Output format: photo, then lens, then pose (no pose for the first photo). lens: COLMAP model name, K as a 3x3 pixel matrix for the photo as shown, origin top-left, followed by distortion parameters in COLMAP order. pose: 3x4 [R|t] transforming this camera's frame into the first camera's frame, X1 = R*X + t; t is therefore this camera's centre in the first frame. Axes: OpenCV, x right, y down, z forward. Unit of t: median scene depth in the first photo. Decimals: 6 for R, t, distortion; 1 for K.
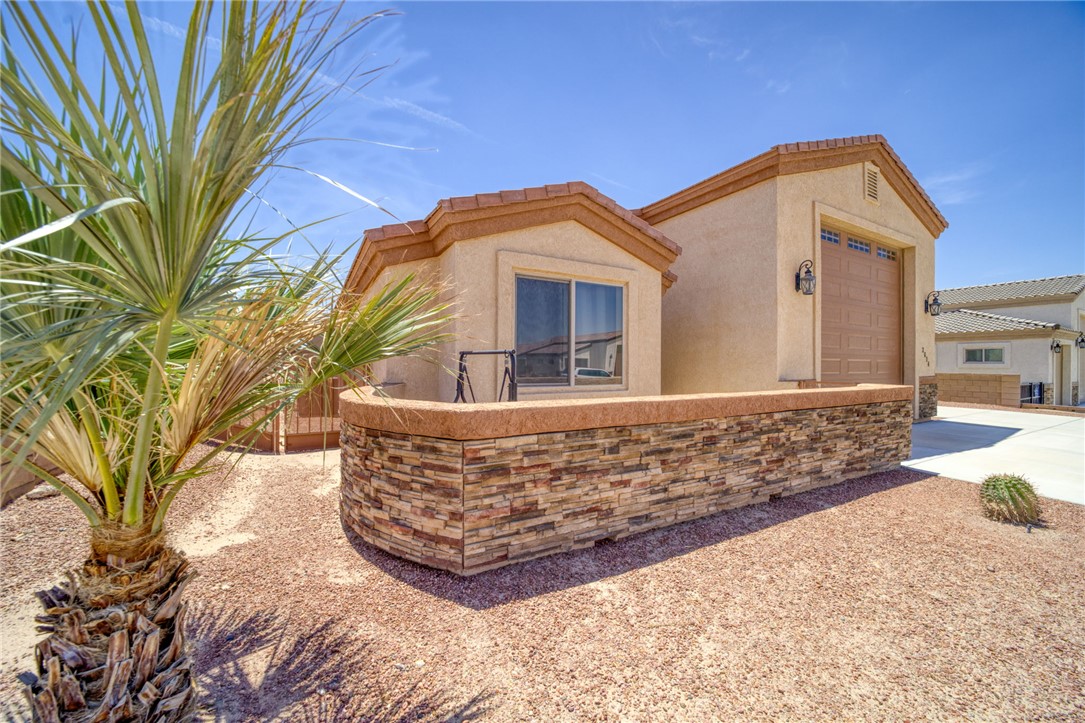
lens RADIAL K [[422.7, 0, 546.4], [0, 422.7, 361.7], [0, 0, 1]] dist [-0.037649, 0.012066]
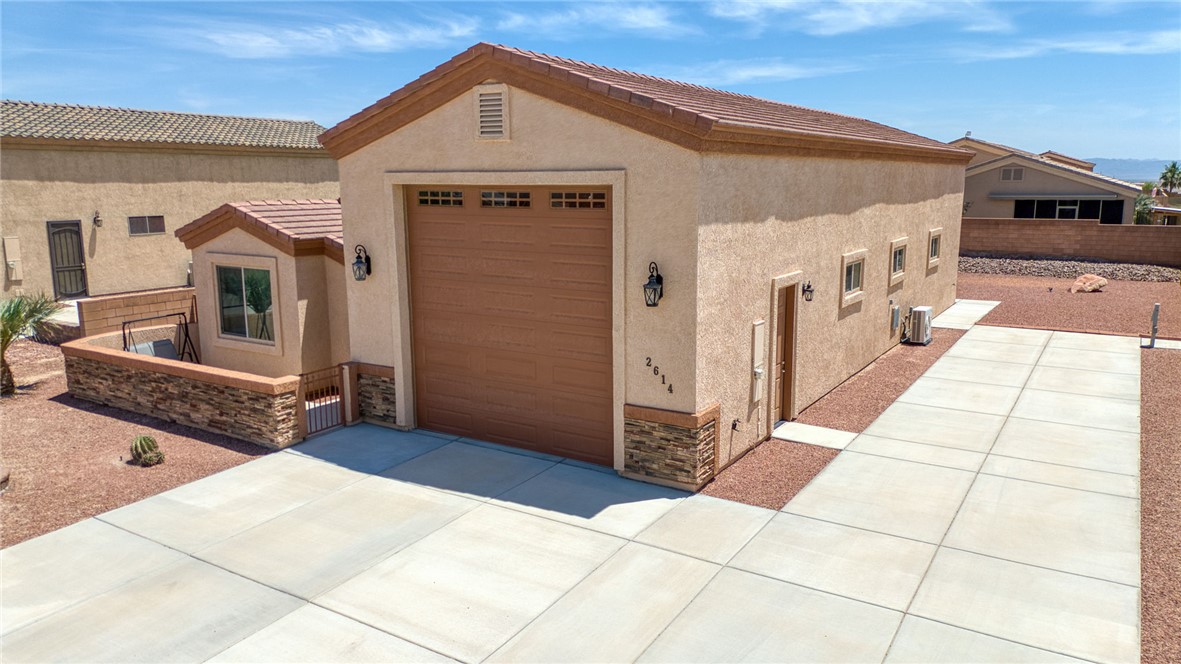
lens RADIAL K [[833.0, 0, 594.3], [0, 833.0, 328.4], [0, 0, 1]] dist [0.101181, -0.119039]
pose [[0.472701, 0.146648, -0.868935, 5.042493], [0.014001, 0.984682, 0.173799, -0.742695], [0.881111, -0.094321, 0.463407, 1.078377]]
